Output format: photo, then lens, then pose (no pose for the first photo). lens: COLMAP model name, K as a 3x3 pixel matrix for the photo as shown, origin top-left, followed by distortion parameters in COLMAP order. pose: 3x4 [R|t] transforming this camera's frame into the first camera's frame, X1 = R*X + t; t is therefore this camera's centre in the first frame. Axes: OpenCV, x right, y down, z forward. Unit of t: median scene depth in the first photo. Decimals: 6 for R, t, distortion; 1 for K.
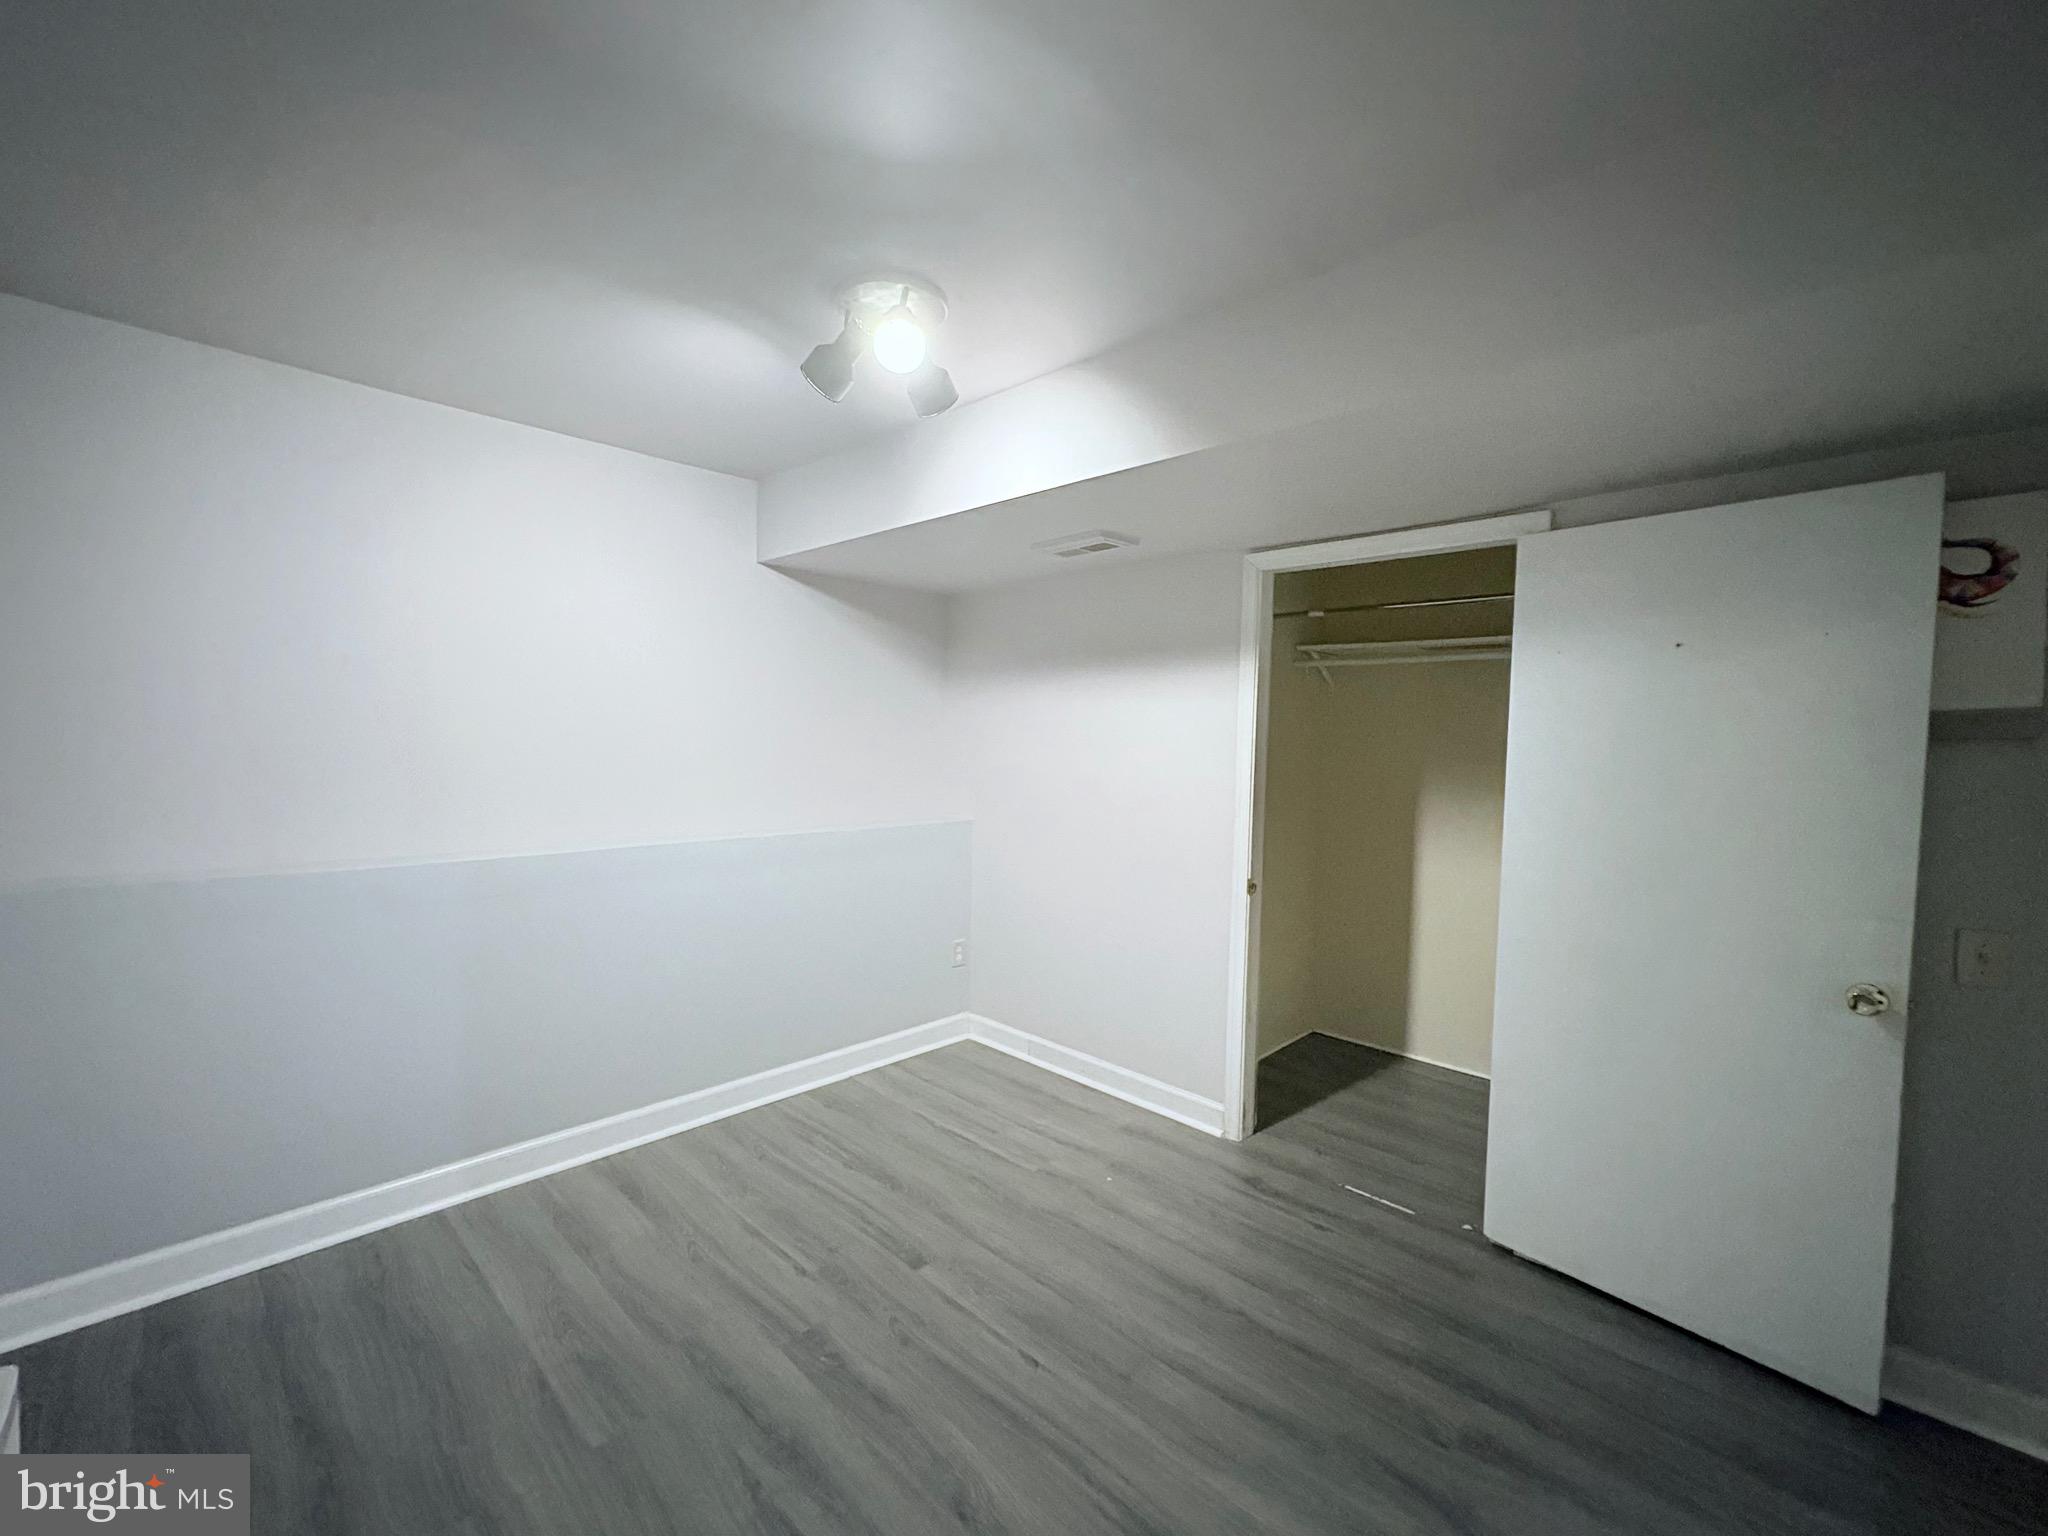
lens RADIAL K [[825.1, 0, 1025.4], [0, 825.1, 771.2], [0, 0, 1]] dist [-0.001524, -0.000217]
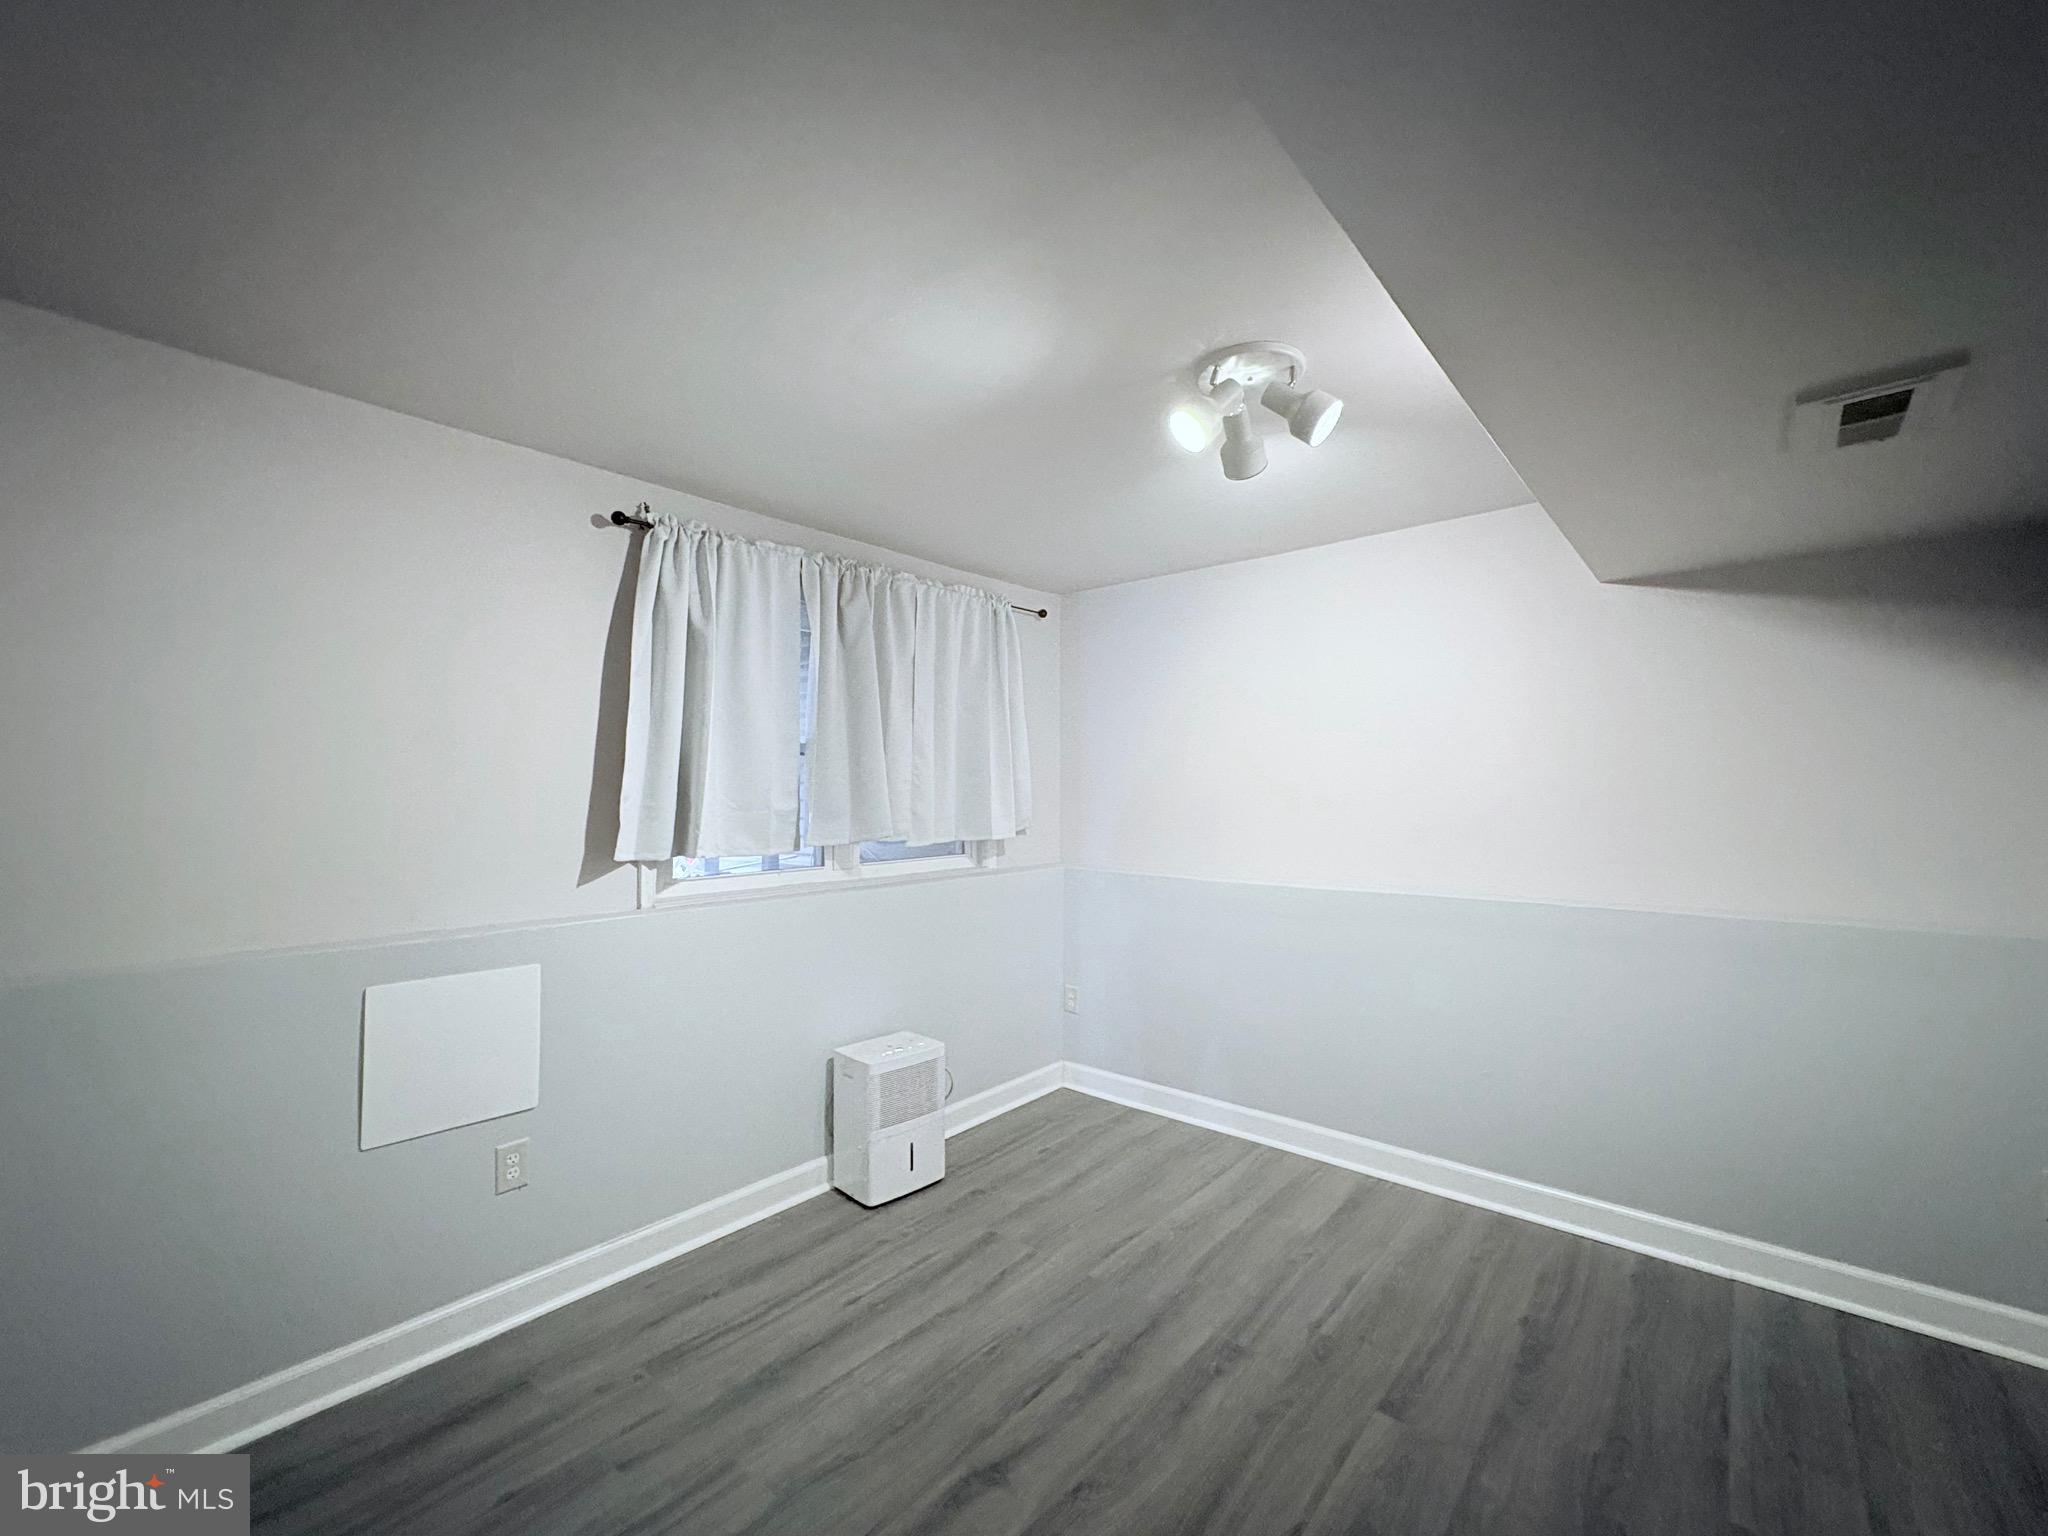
lens RADIAL K [[825.1, 0, 1026.6], [0, 825.1, 764.1], [0, 0, 1]] dist [-0.001524, -0.000217]
pose [[0.068400, -0.058421, -0.995946, 0.712867], [-0.032971, 0.997606, -0.060783, 0.001735], [0.997113, 0.036995, 0.066310, 0.544274]]
